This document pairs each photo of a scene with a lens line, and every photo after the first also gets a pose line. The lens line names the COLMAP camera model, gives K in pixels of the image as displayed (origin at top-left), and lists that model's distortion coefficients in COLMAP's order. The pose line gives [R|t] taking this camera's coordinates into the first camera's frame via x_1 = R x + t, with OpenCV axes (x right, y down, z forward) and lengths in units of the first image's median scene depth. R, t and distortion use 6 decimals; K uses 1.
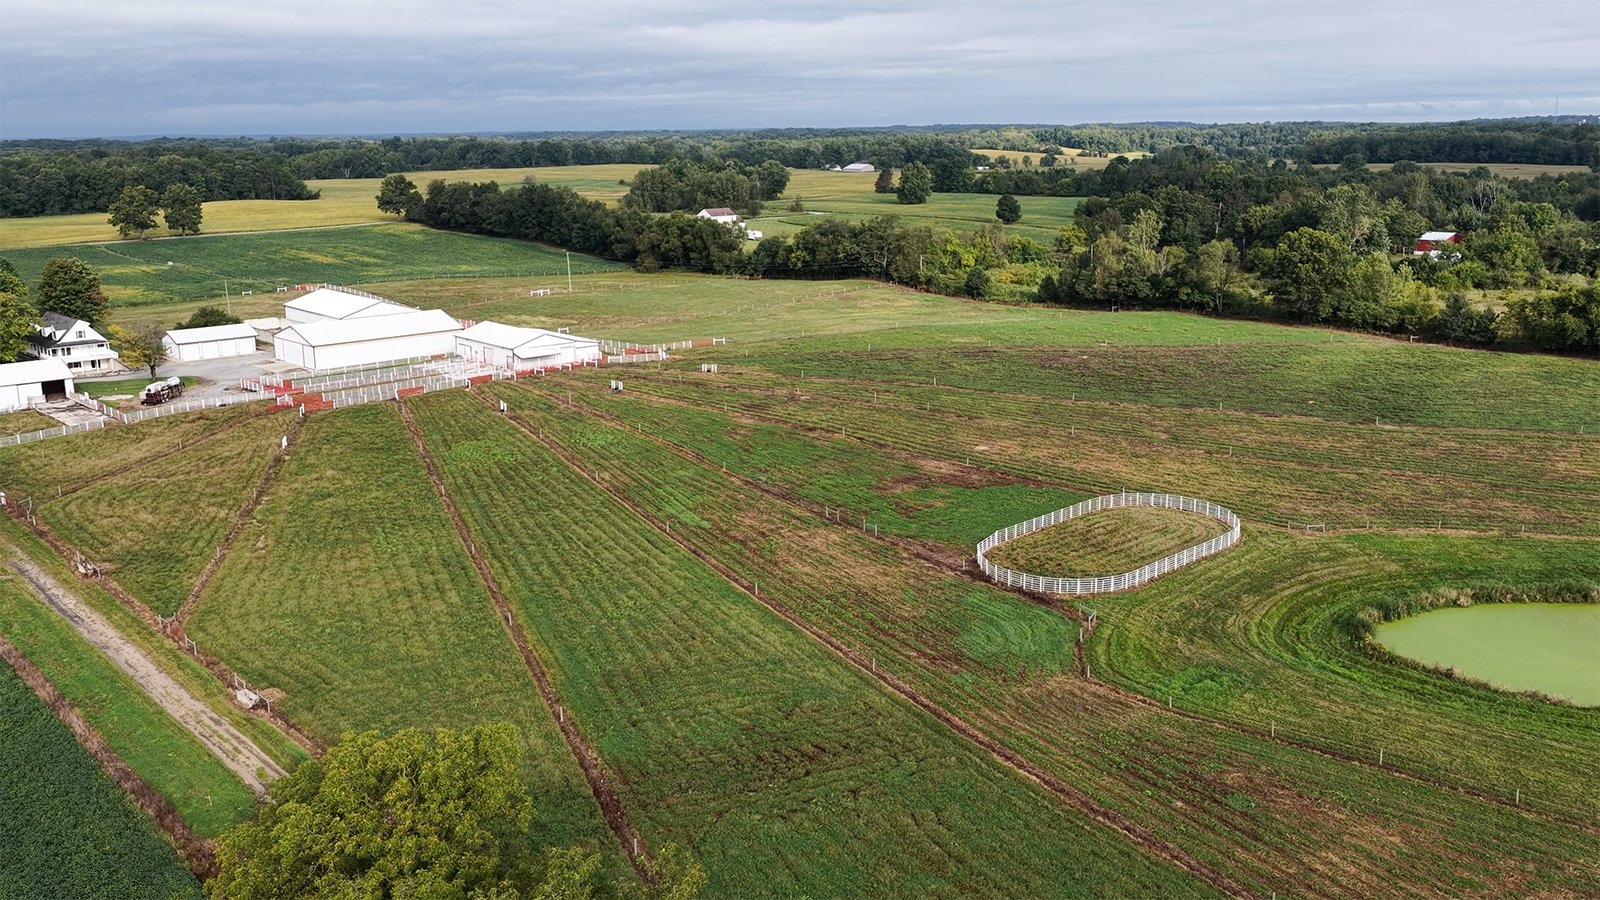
lens RADIAL K [[1365.9, 0, 804.1], [0, 1365.9, 451.4], [0, 0, 1]] dist [-0.012442, 0.035372]
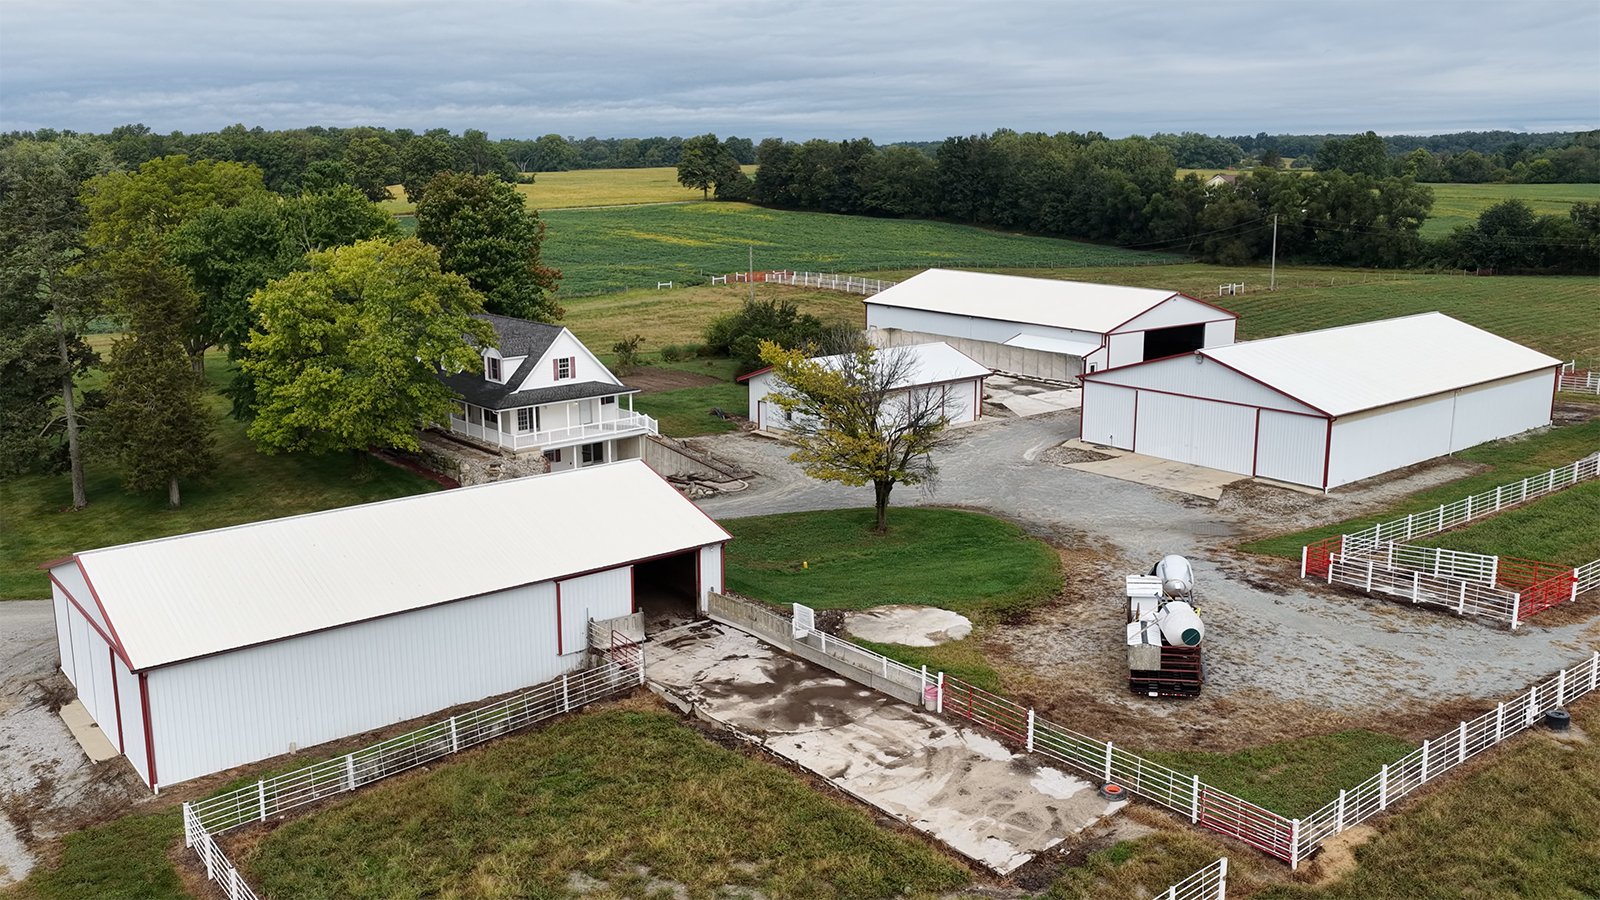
lens RADIAL K [[1365.9, 0, 804.1], [0, 1365.9, 451.4], [0, 0, 1]] dist [-0.012442, 0.035372]
pose [[0.998280, 0.016319, -0.056300, -0.373442], [-0.017302, 0.999706, -0.017013, -0.049506], [0.056006, 0.017958, 0.998269, 0.543731]]
